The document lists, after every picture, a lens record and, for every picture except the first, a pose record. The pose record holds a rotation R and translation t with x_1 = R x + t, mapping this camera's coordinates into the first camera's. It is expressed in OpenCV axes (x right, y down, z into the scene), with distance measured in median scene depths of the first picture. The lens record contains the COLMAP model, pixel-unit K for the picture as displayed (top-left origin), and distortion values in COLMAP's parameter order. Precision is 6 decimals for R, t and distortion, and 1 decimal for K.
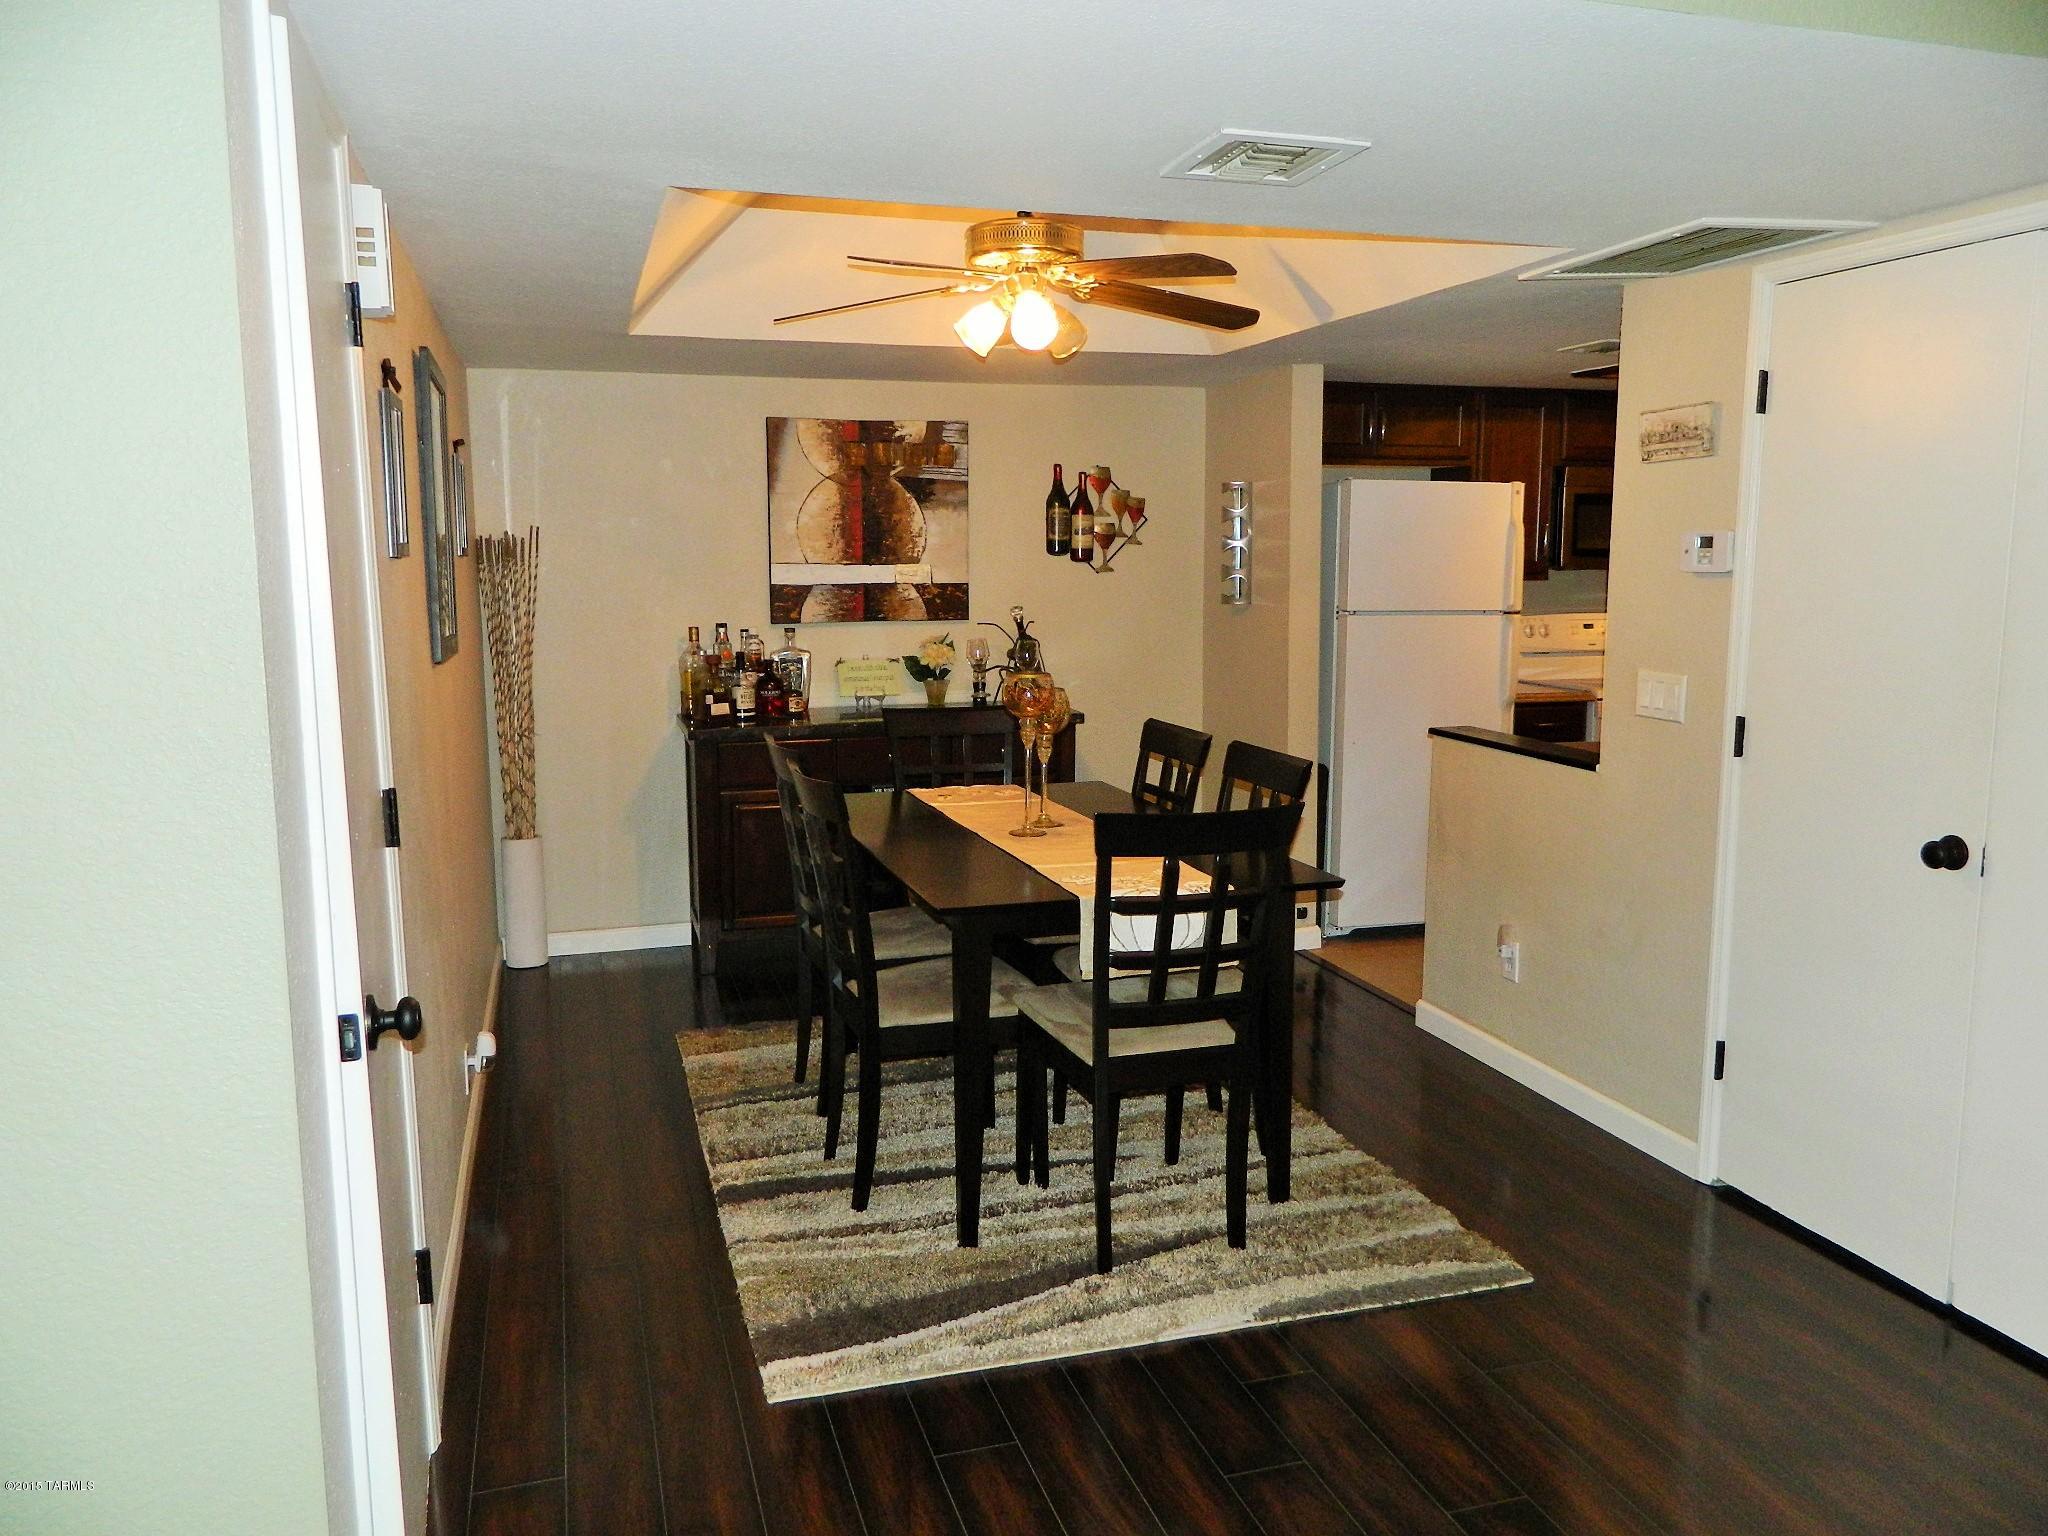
lens RADIAL K [[1519.3, 0, 1022.9], [0, 1519.3, 753.4], [0, 0, 1]] dist [0.006830, -0.003896]
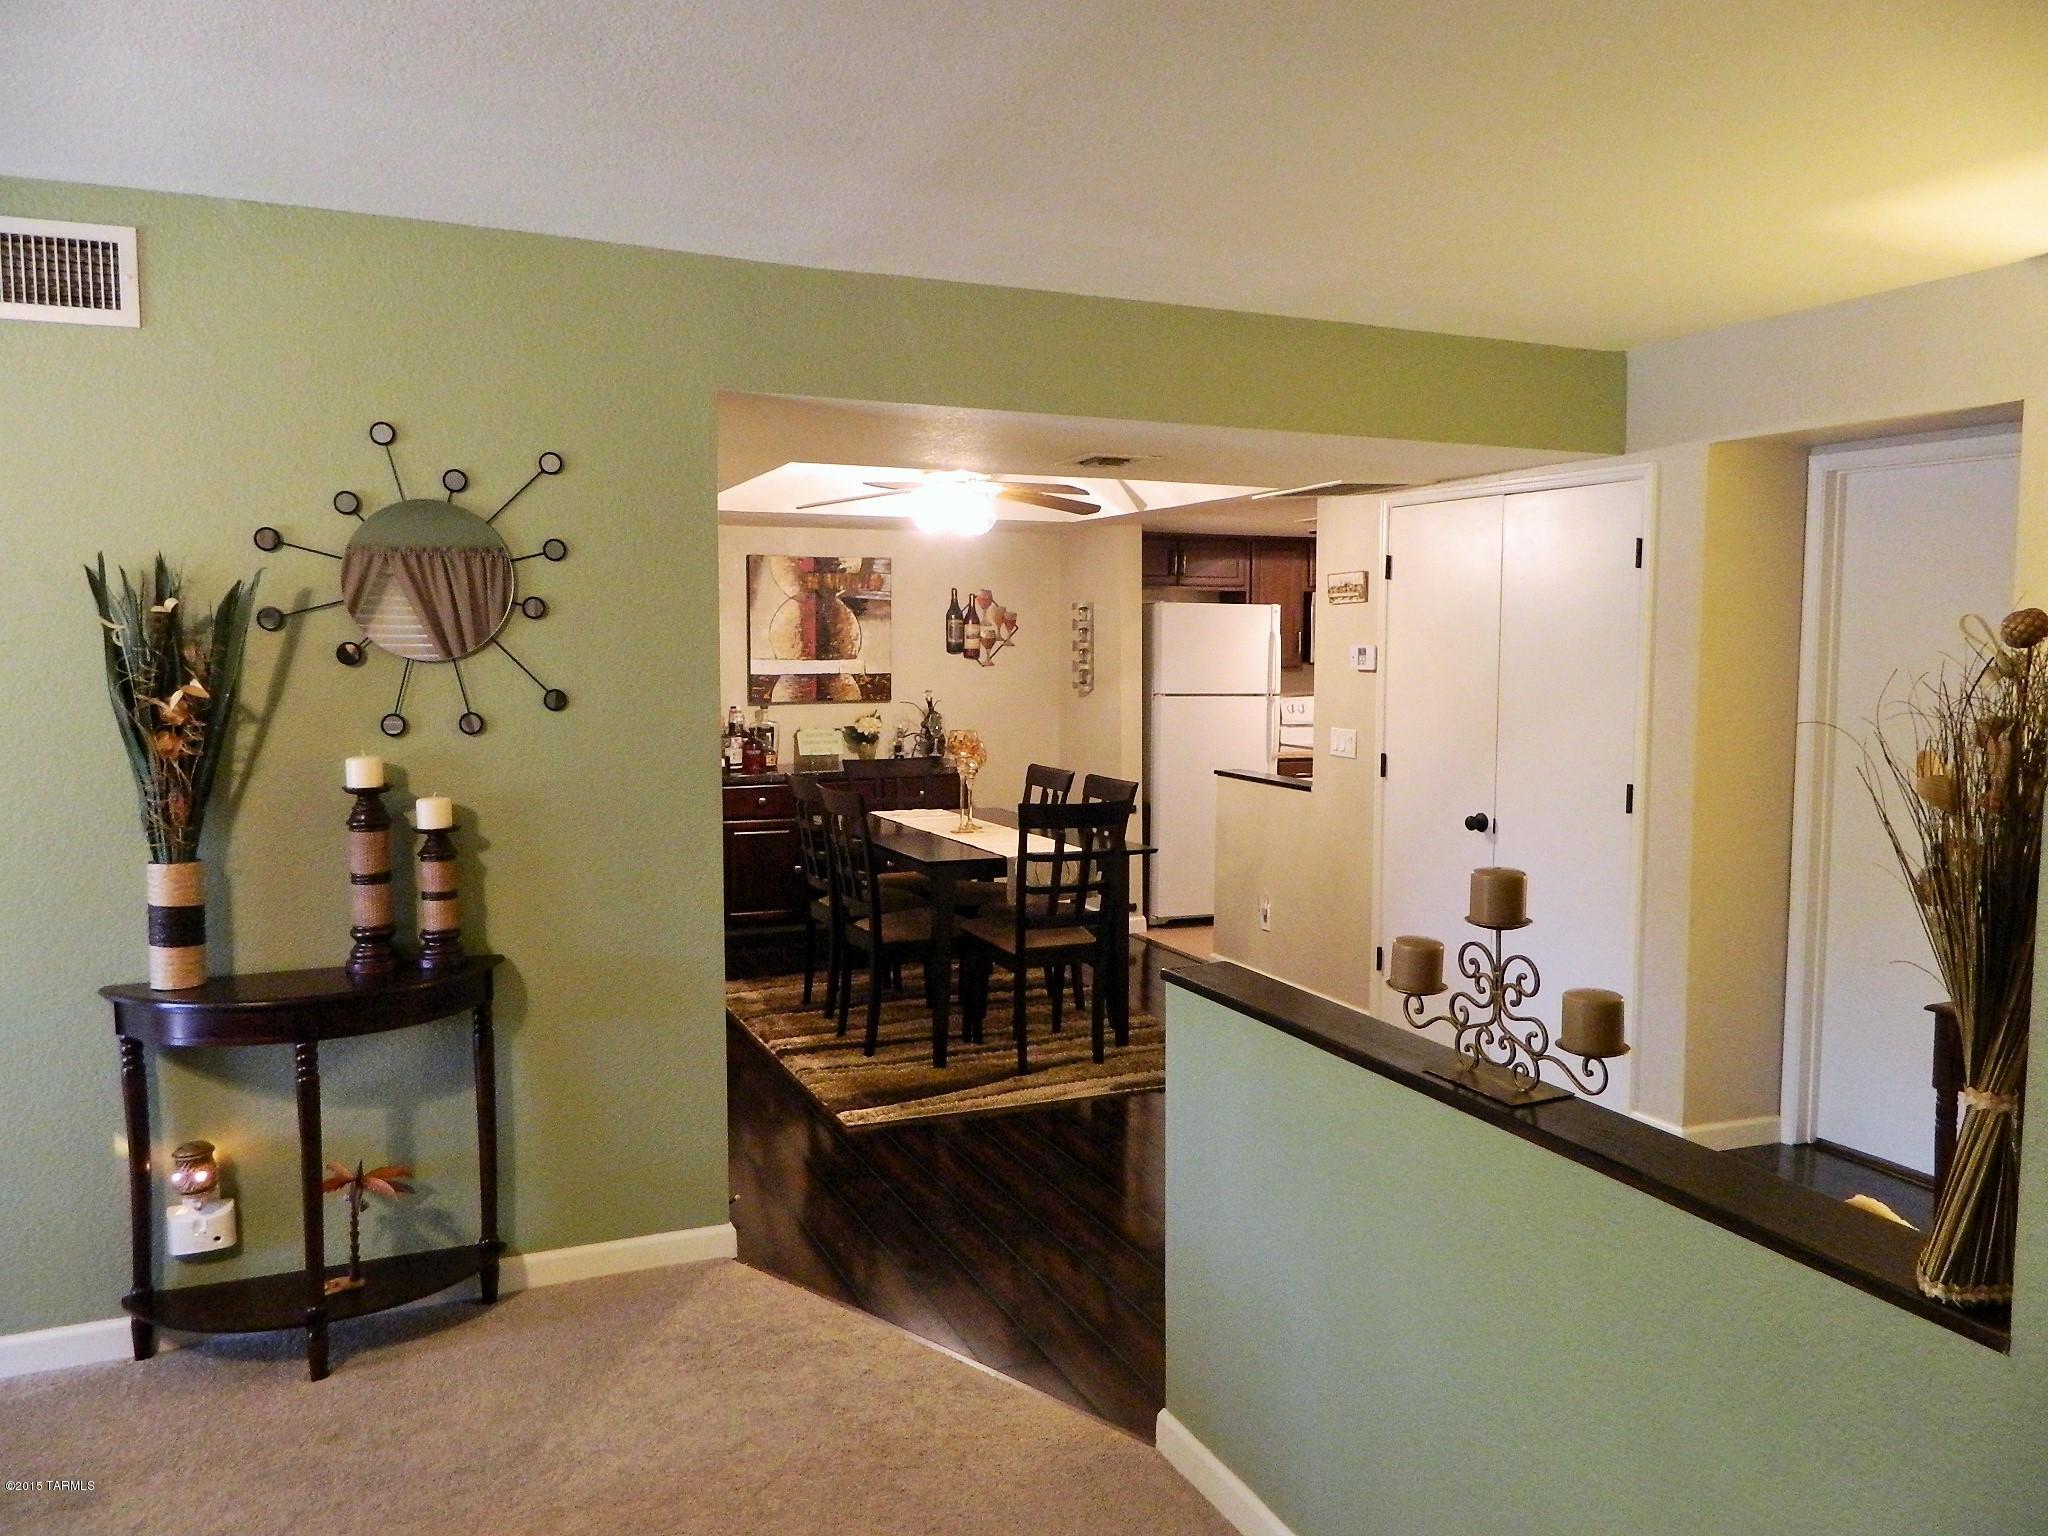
lens RADIAL K [[1519.3, 0, 1022.9], [0, 1519.3, 753.4], [0, 0, 1]] dist [0.006830, -0.003896]
pose [[0.993576, -0.003596, 0.113106, -0.075977], [0.010058, 0.998346, -0.056611, 0.041250], [-0.112716, 0.057385, 0.991969, -0.393010]]
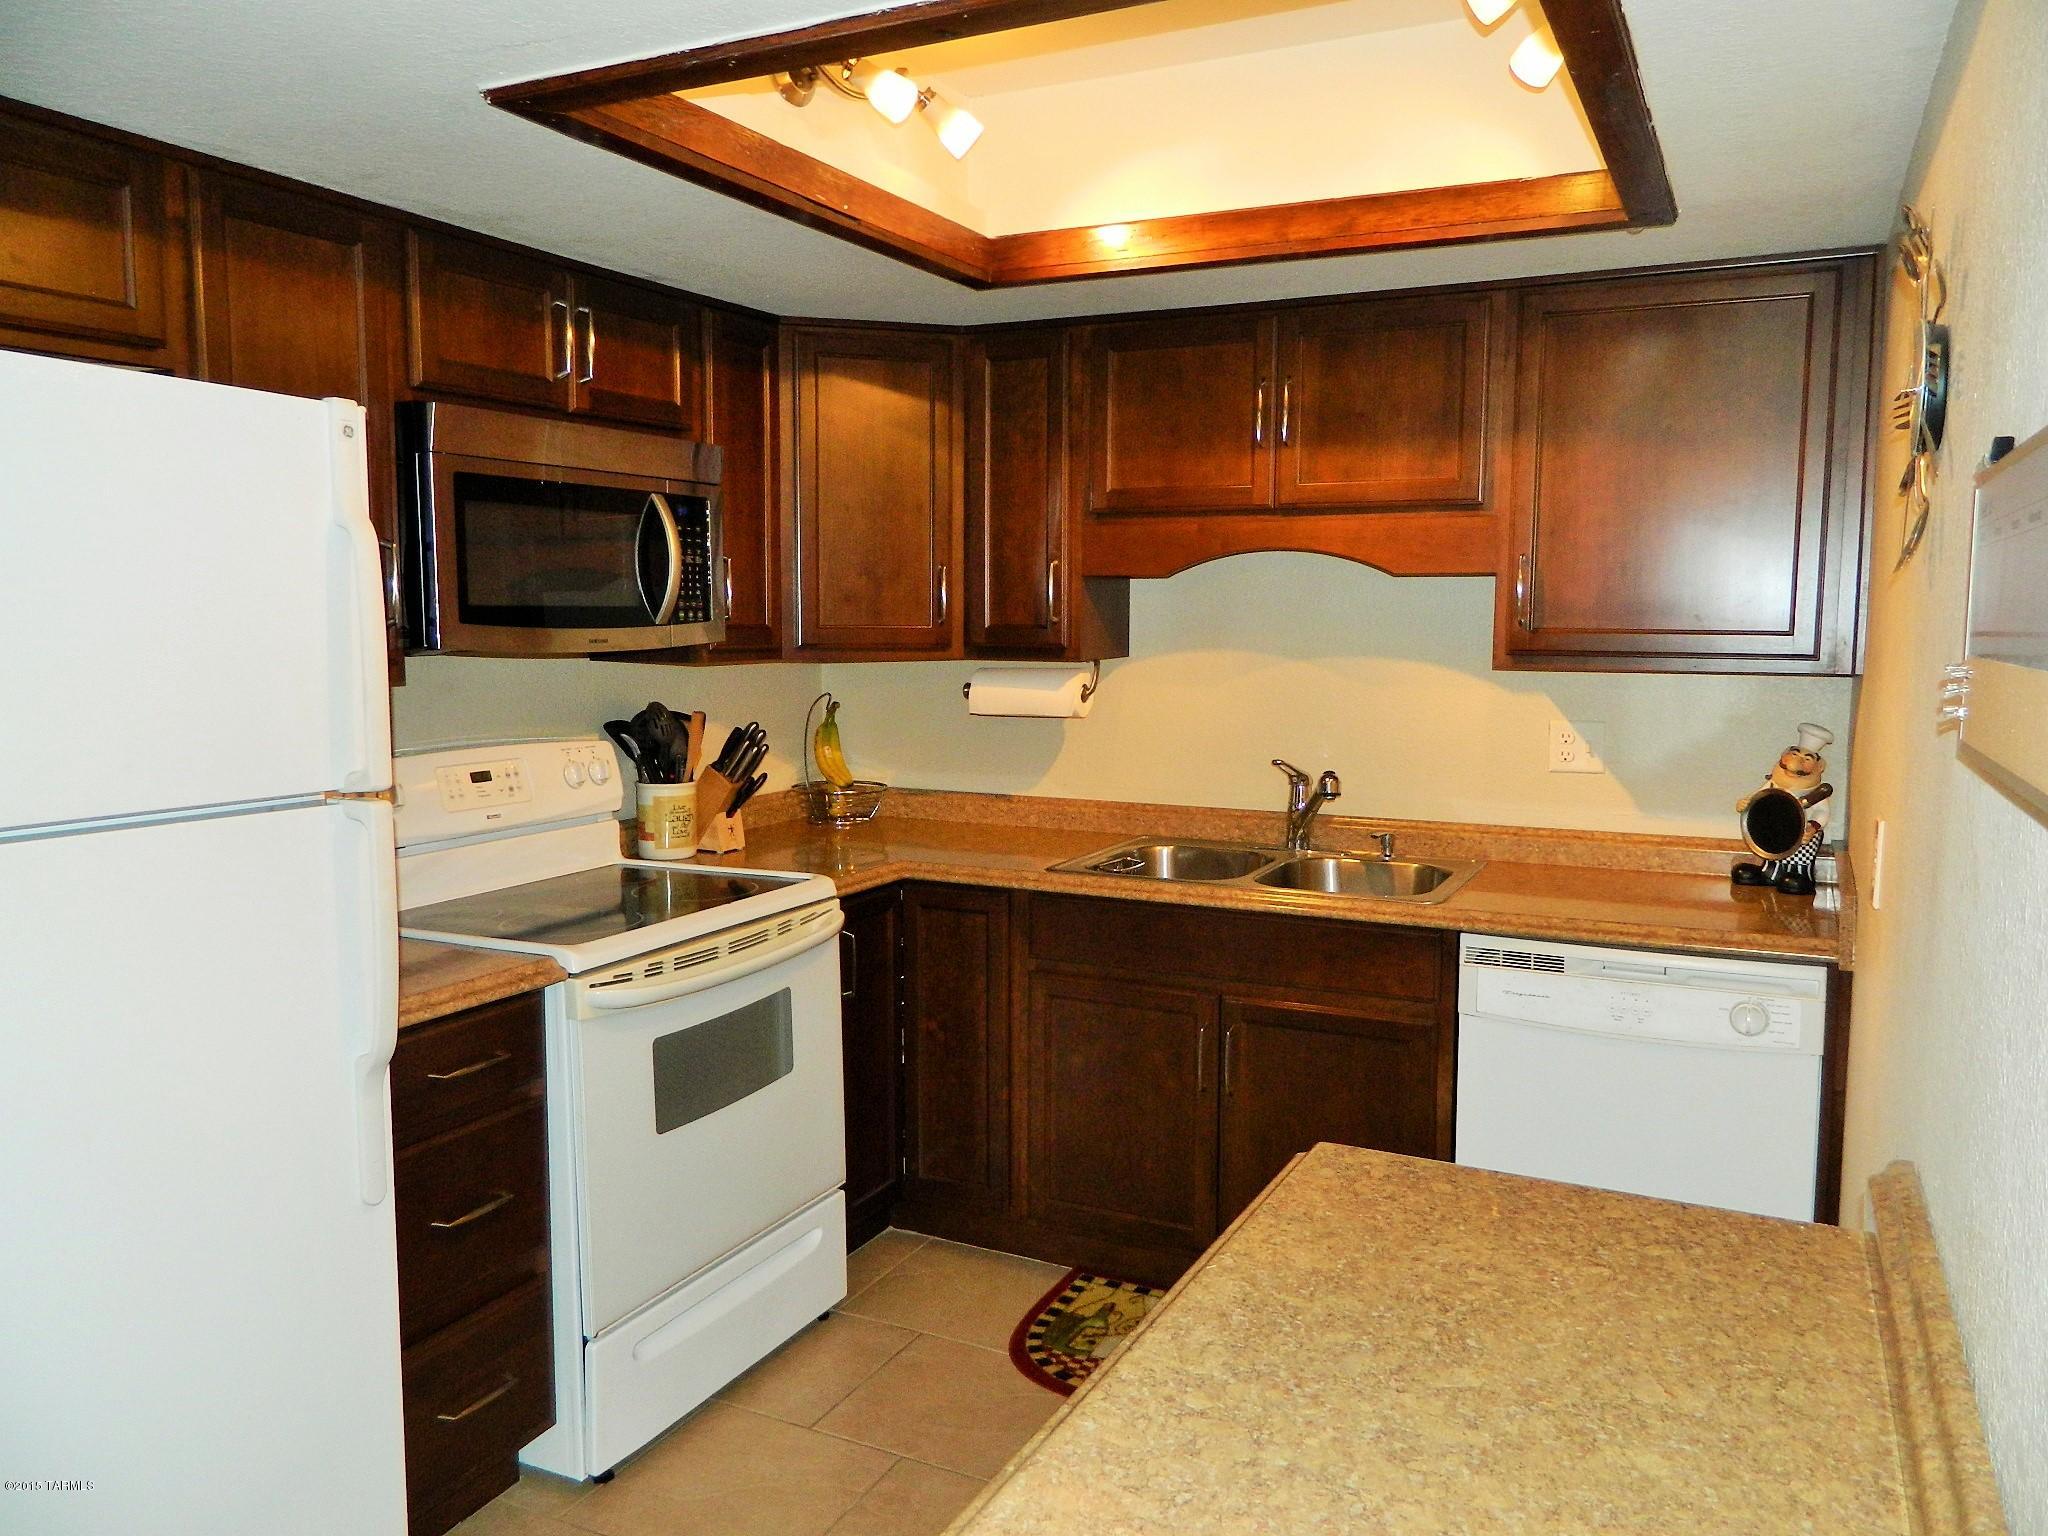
lens RADIAL K [[1519.3, 0, 1022.9], [0, 1519.3, 753.4], [0, 0, 1]] dist [0.006830, -0.003896]
pose [[0.682451, -0.065949, 0.727950, 0.180317], [0.095901, 0.995391, 0.000272, -0.088042], [-0.724613, 0.069626, 0.685630, 0.672459]]
